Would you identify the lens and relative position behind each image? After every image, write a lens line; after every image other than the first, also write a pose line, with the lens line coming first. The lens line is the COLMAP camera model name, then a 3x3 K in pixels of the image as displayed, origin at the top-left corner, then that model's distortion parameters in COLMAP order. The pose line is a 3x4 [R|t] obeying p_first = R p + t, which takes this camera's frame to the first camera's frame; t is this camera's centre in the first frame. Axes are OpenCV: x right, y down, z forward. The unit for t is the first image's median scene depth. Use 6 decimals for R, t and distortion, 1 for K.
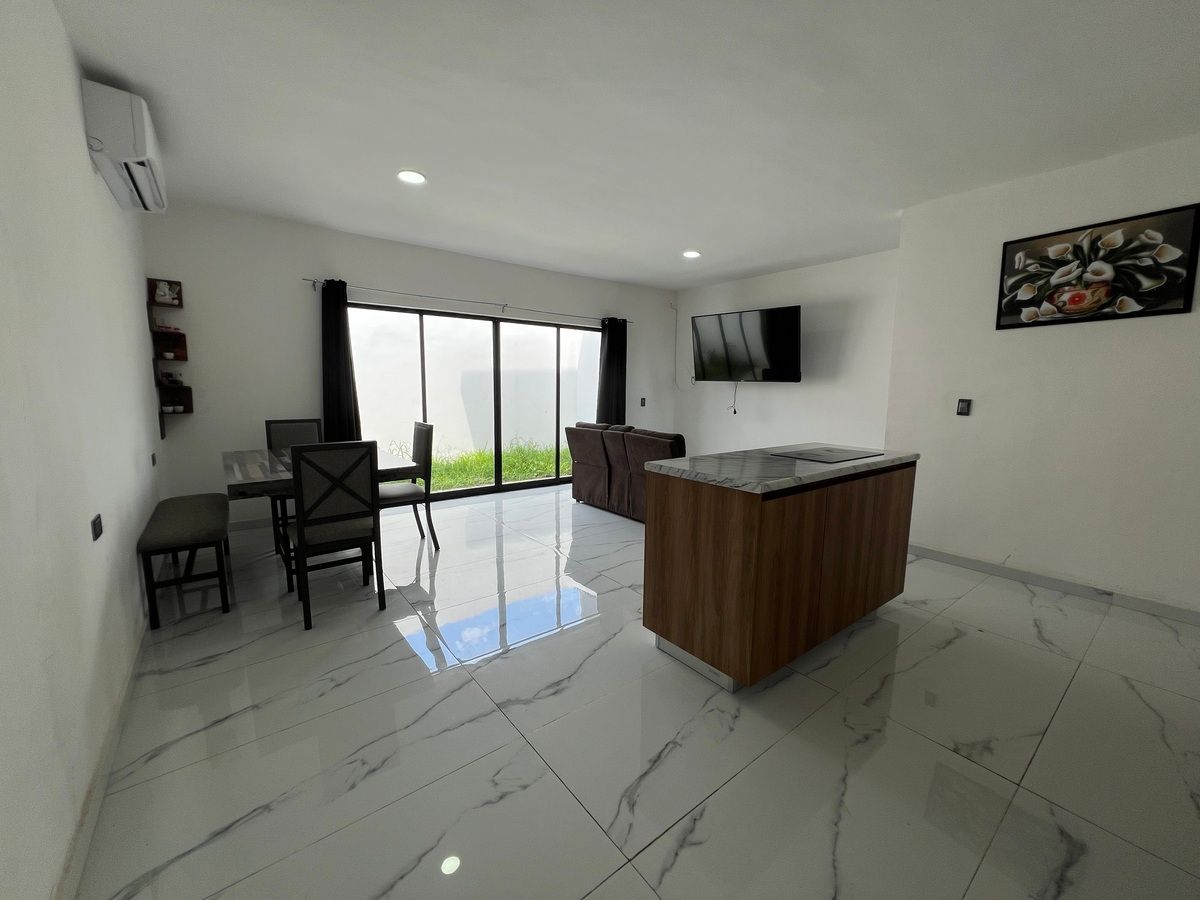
lens RADIAL K [[484.8, 0, 599.0], [0, 484.8, 446.3], [0, 0, 1]] dist [-0.001817, 0.000475]
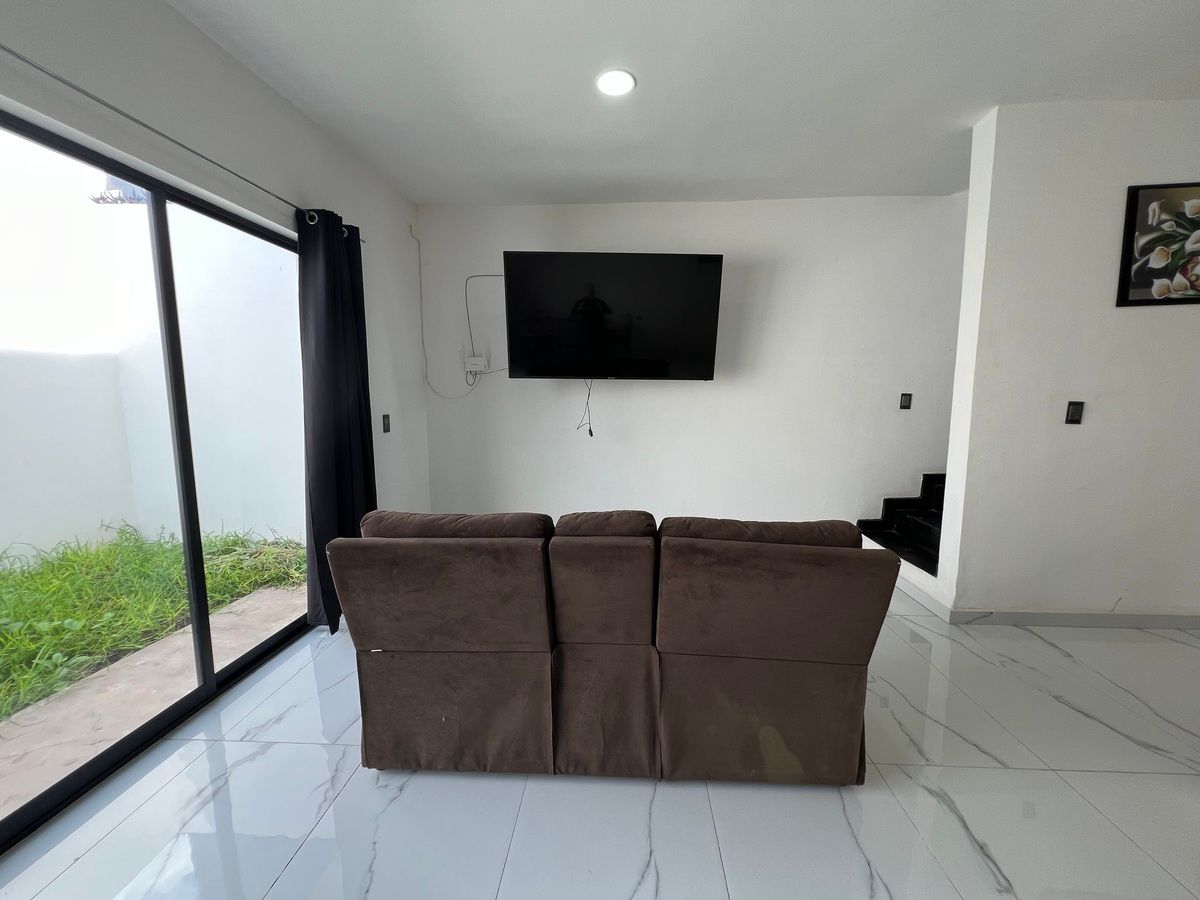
lens RADIAL K [[484.8, 0, 624.6], [0, 484.8, 454.9], [0, 0, 1]] dist [-0.001817, 0.000475]
pose [[0.645609, -0.118450, 0.754426, -0.262991], [0.105369, 0.992266, 0.065622, -0.149408], [-0.756364, 0.037127, 0.653096, 1.140857]]
